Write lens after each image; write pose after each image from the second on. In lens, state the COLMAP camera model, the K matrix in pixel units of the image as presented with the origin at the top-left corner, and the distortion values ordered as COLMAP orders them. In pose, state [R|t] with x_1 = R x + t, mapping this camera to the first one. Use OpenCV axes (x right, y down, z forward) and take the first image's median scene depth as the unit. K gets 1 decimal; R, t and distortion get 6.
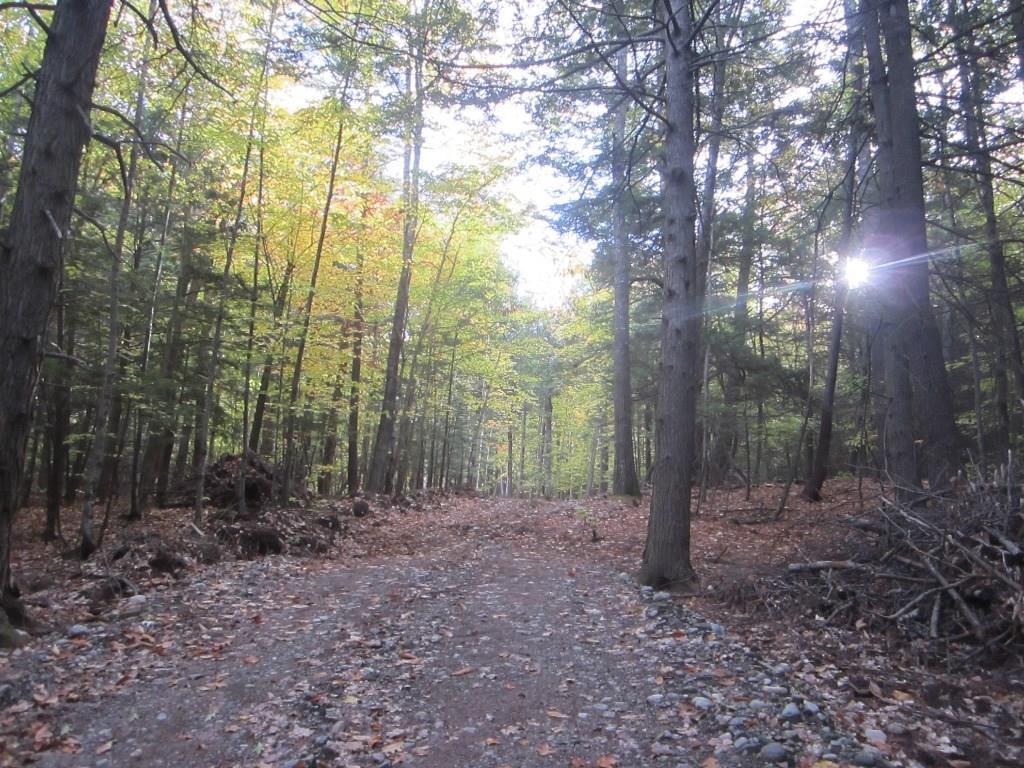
lens RADIAL K [[867.6, 0, 512.0], [0, 867.6, 384.0], [0, 0, 1]] dist [-0.037577, 0.010887]
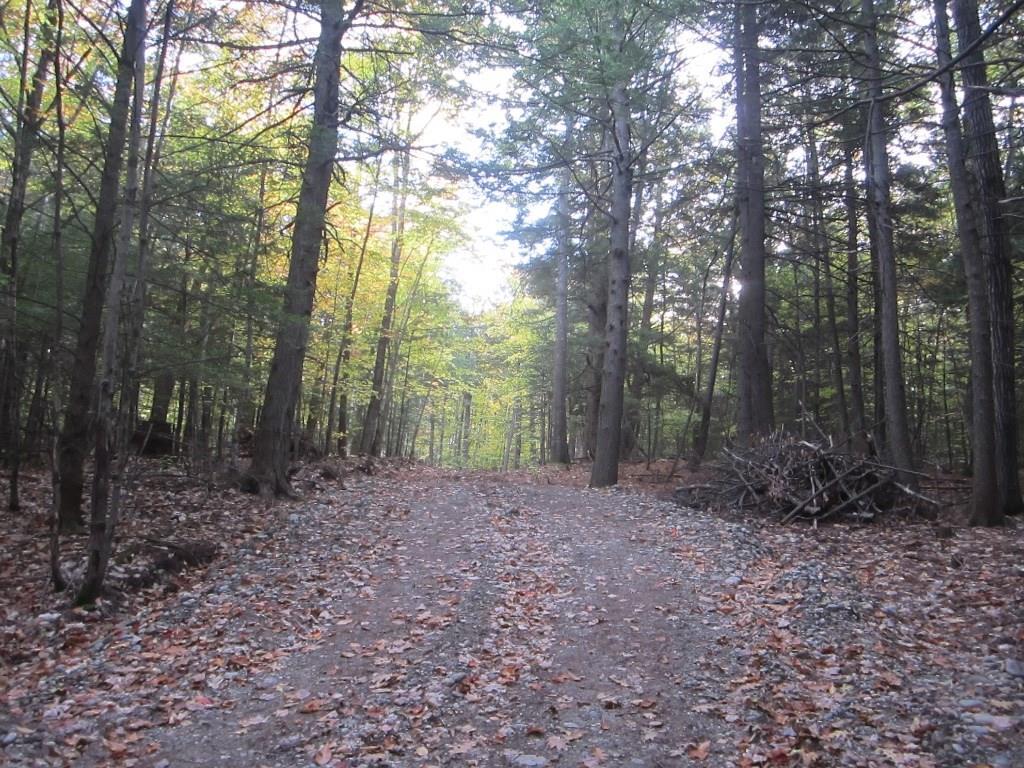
lens RADIAL K [[867.6, 0, 512.0], [0, 867.6, 384.0], [0, 0, 1]] dist [-0.037577, 0.010887]
pose [[0.992311, 0.043608, 0.115832, -0.081420], [-0.044827, 0.998963, 0.007939, -0.001466], [-0.115366, -0.013070, 0.993237, -0.259585]]
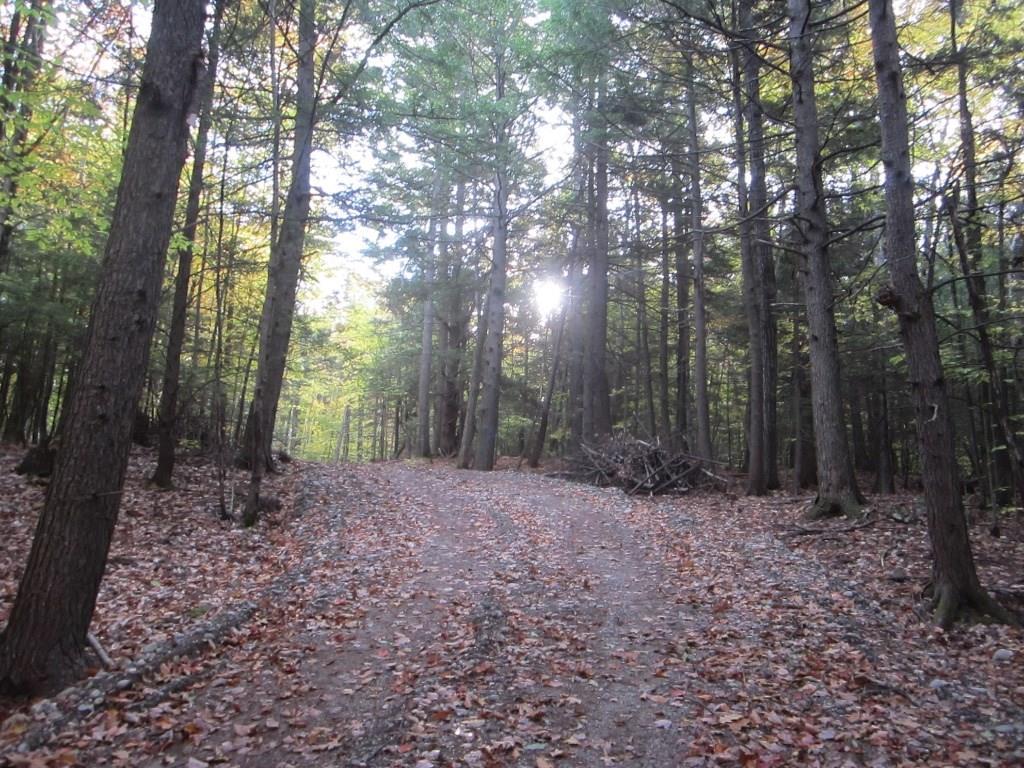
lens RADIAL K [[867.6, 0, 512.0], [0, 867.6, 384.0], [0, 0, 1]] dist [-0.037577, 0.010887]
pose [[0.937984, 0.082360, 0.336755, -0.204345], [-0.083705, 0.996435, -0.010551, -0.001949], [-0.336423, -0.018292, 0.941533, -0.428341]]
